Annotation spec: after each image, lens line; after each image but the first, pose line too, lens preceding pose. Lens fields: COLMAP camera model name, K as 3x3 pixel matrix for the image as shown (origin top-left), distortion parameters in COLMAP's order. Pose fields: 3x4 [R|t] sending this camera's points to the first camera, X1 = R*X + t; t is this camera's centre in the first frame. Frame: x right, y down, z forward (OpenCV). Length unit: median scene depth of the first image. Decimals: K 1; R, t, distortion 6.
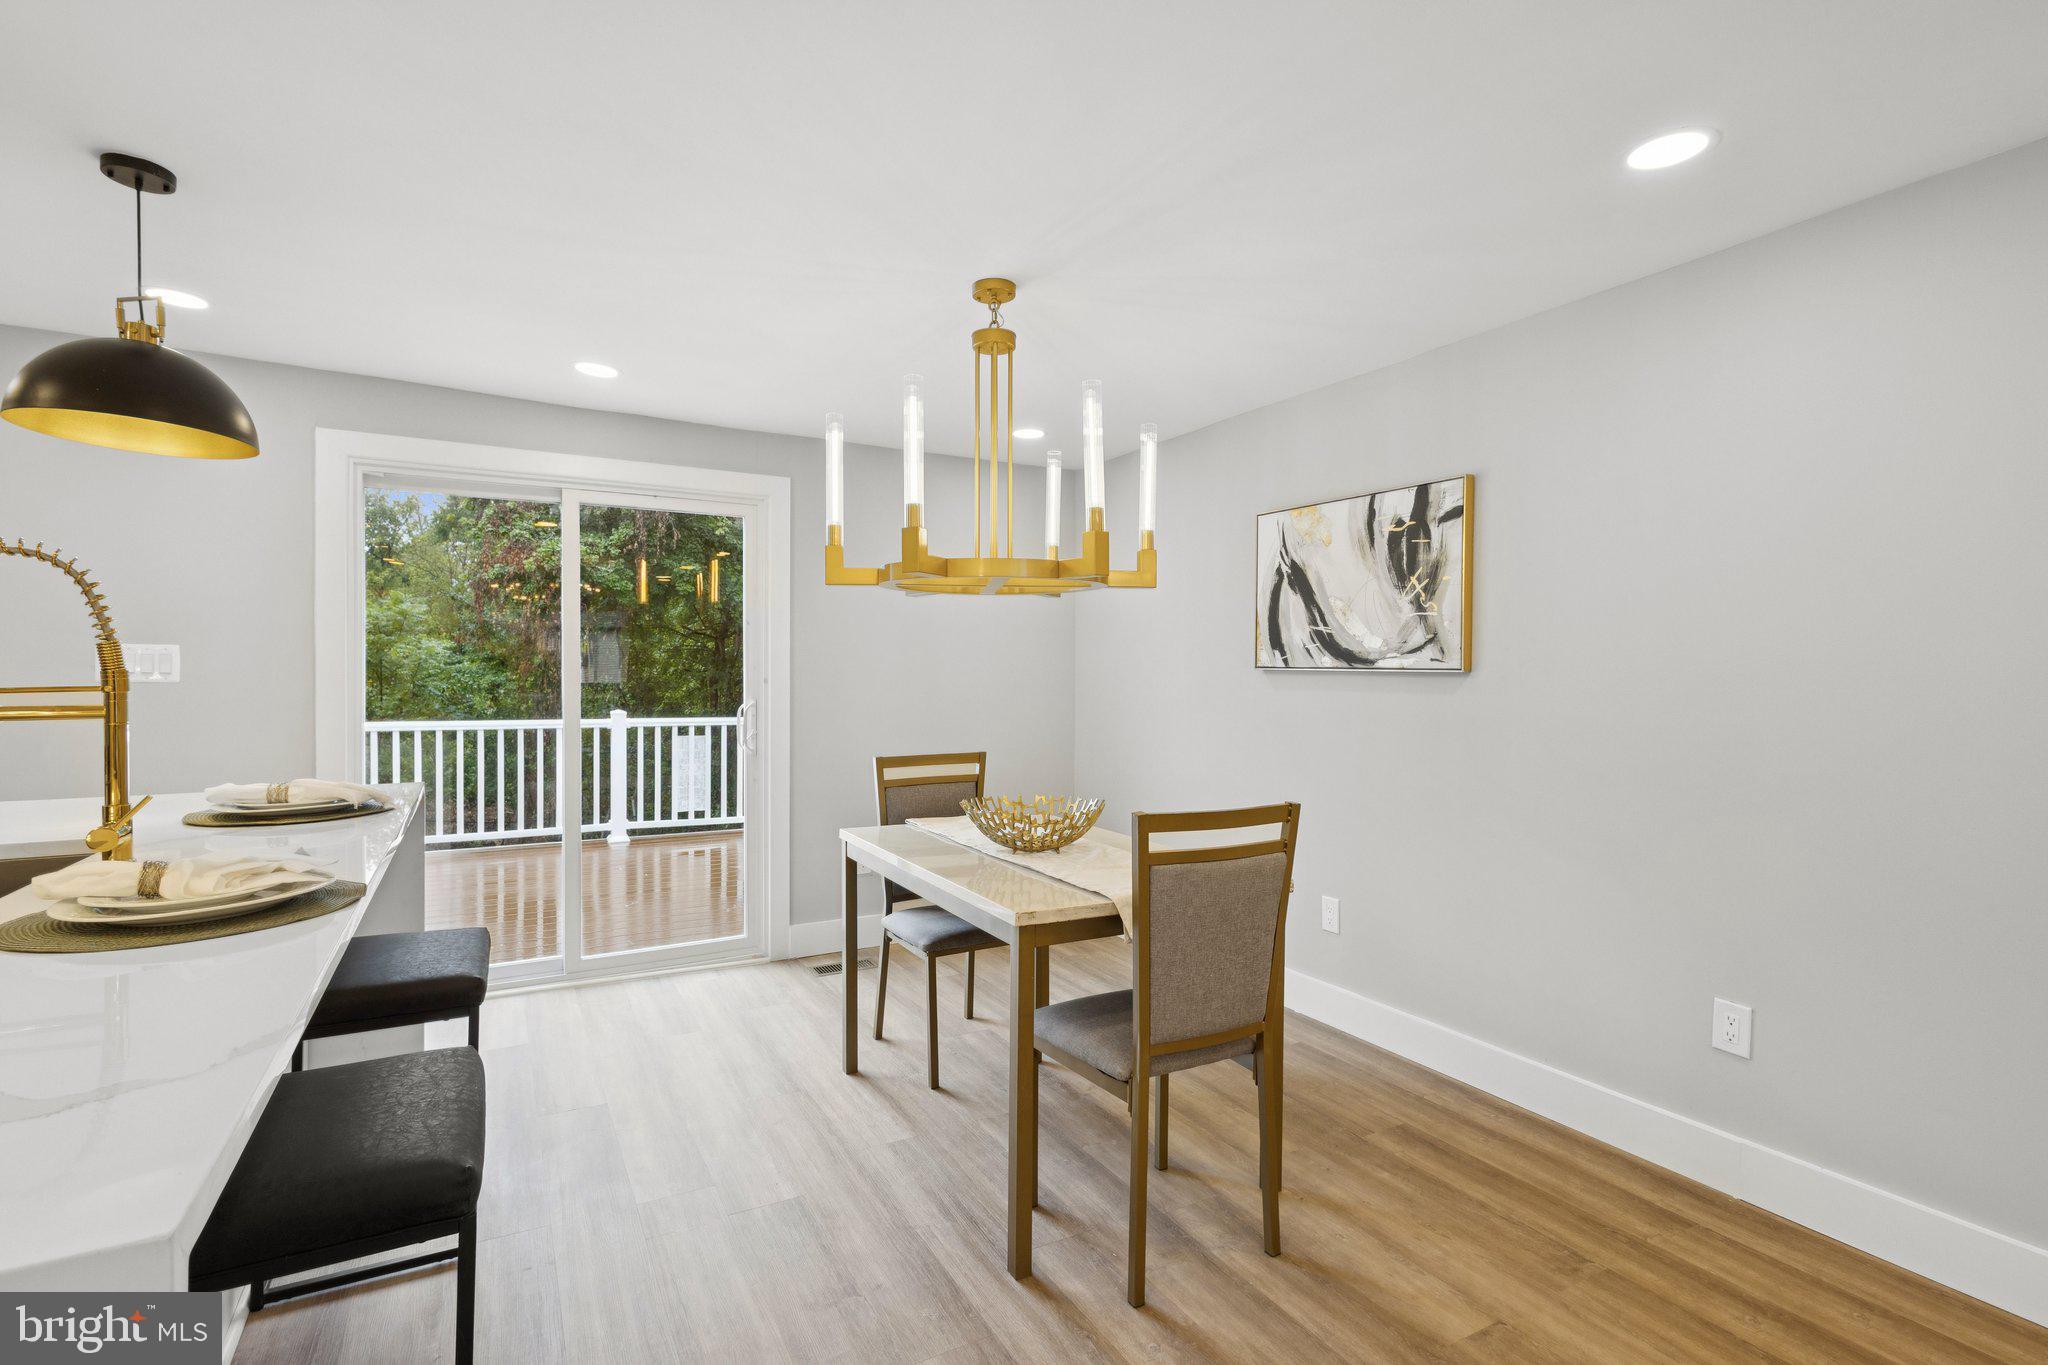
lens RADIAL K [[951.3, 0, 1025.5], [0, 951.3, 680.8], [0, 0, 1]] dist [0.011961, -0.002433]
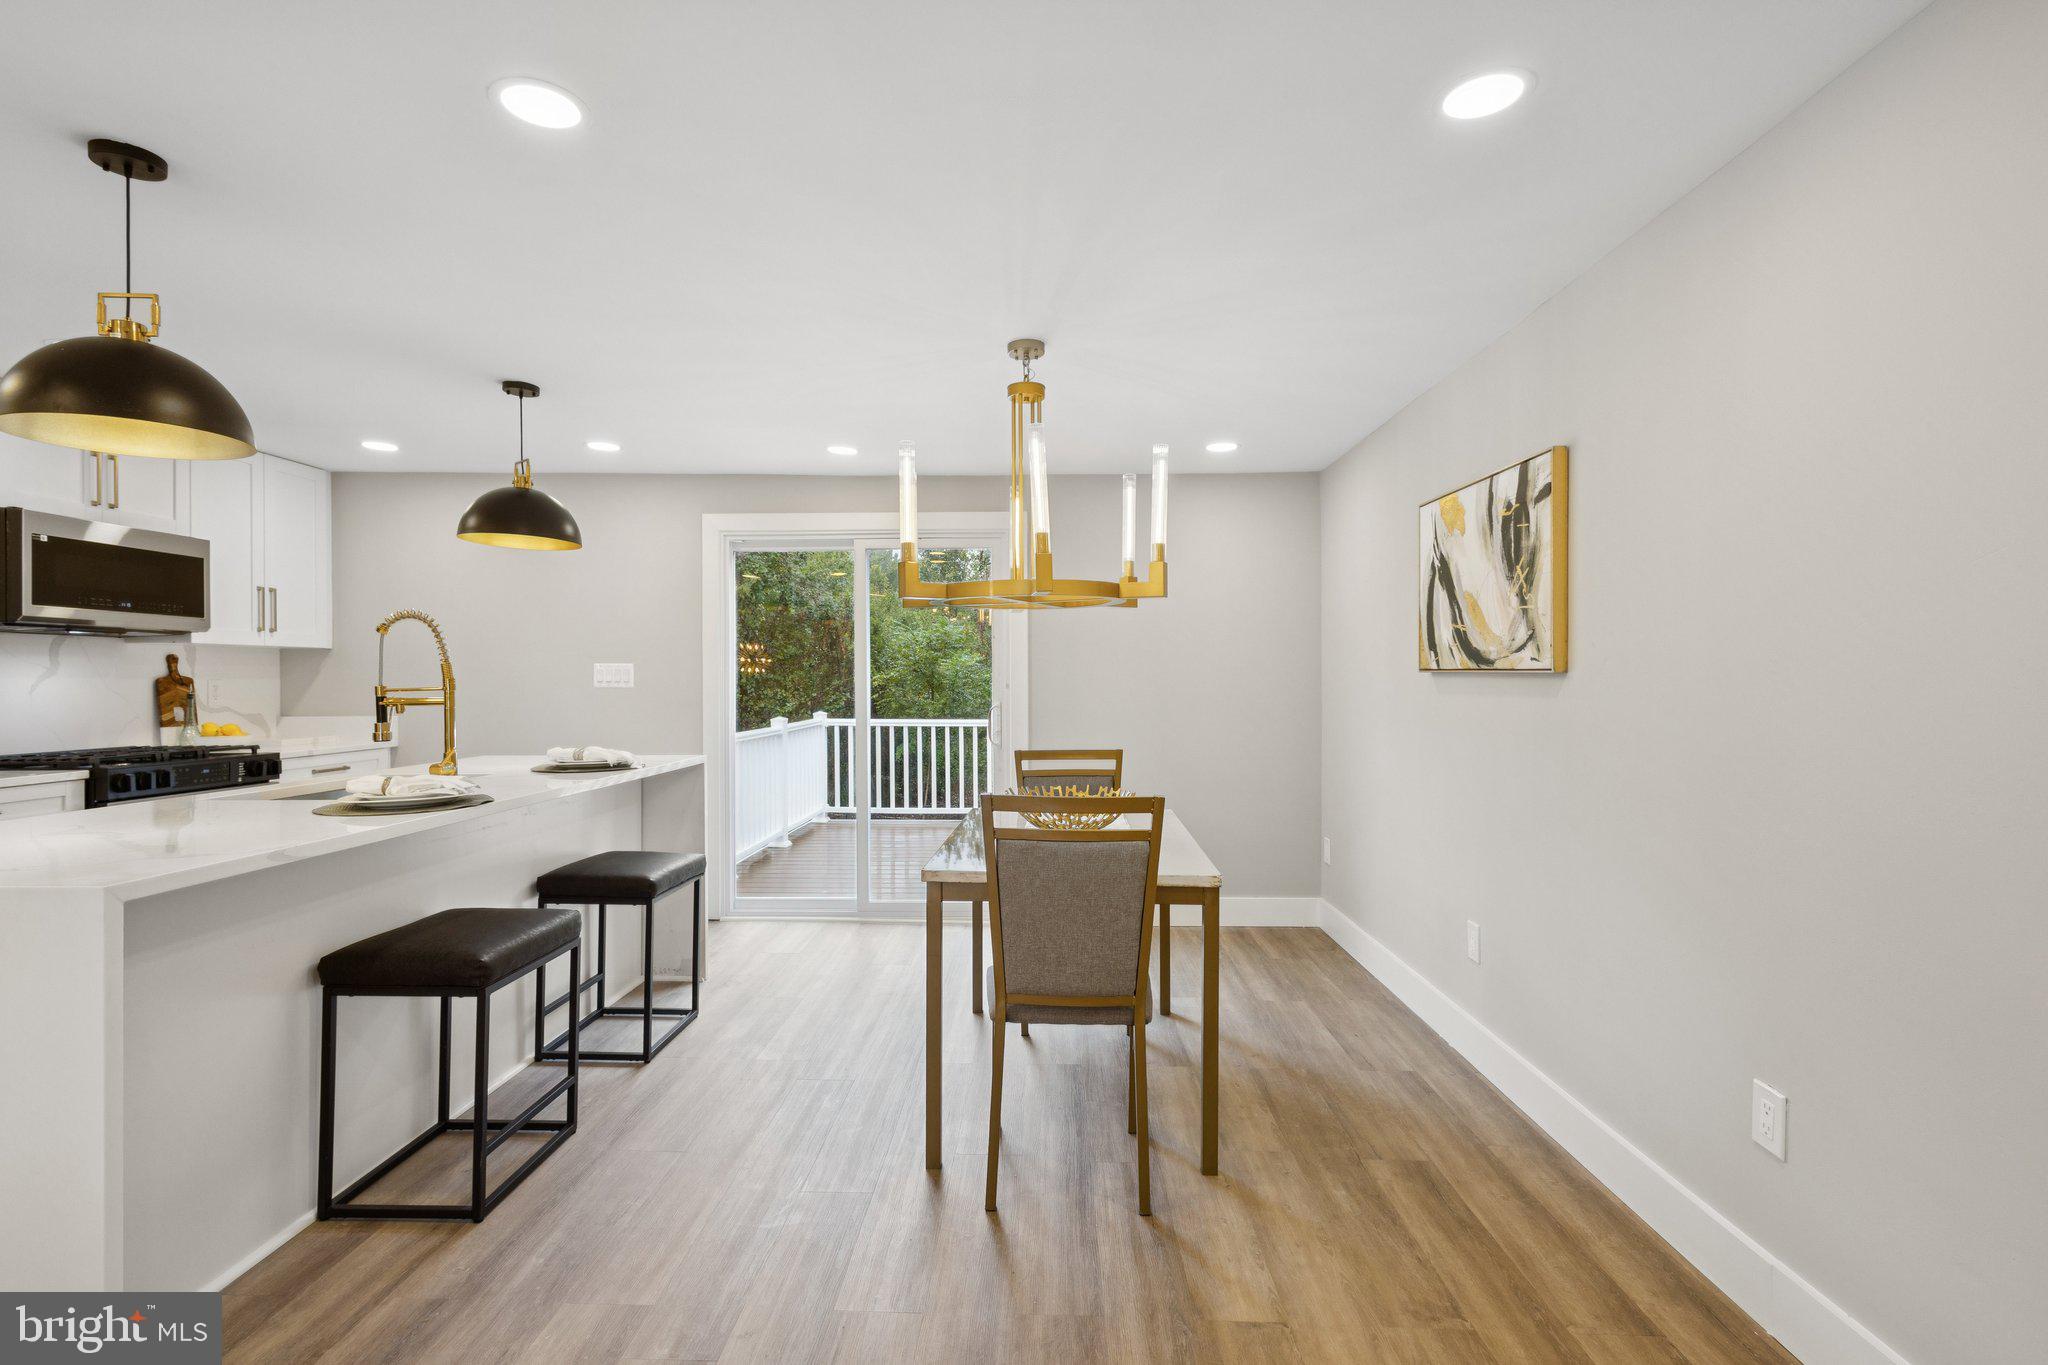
lens RADIAL K [[951.3, 0, 1027.1], [0, 951.3, 680.7], [0, 0, 1]] dist [0.011961, -0.002433]
pose [[0.858670, -0.005295, -0.512502, 0.479303], [0.001468, 0.999968, -0.007872, 0.004339], [0.512528, 0.006007, 0.858650, 0.002216]]
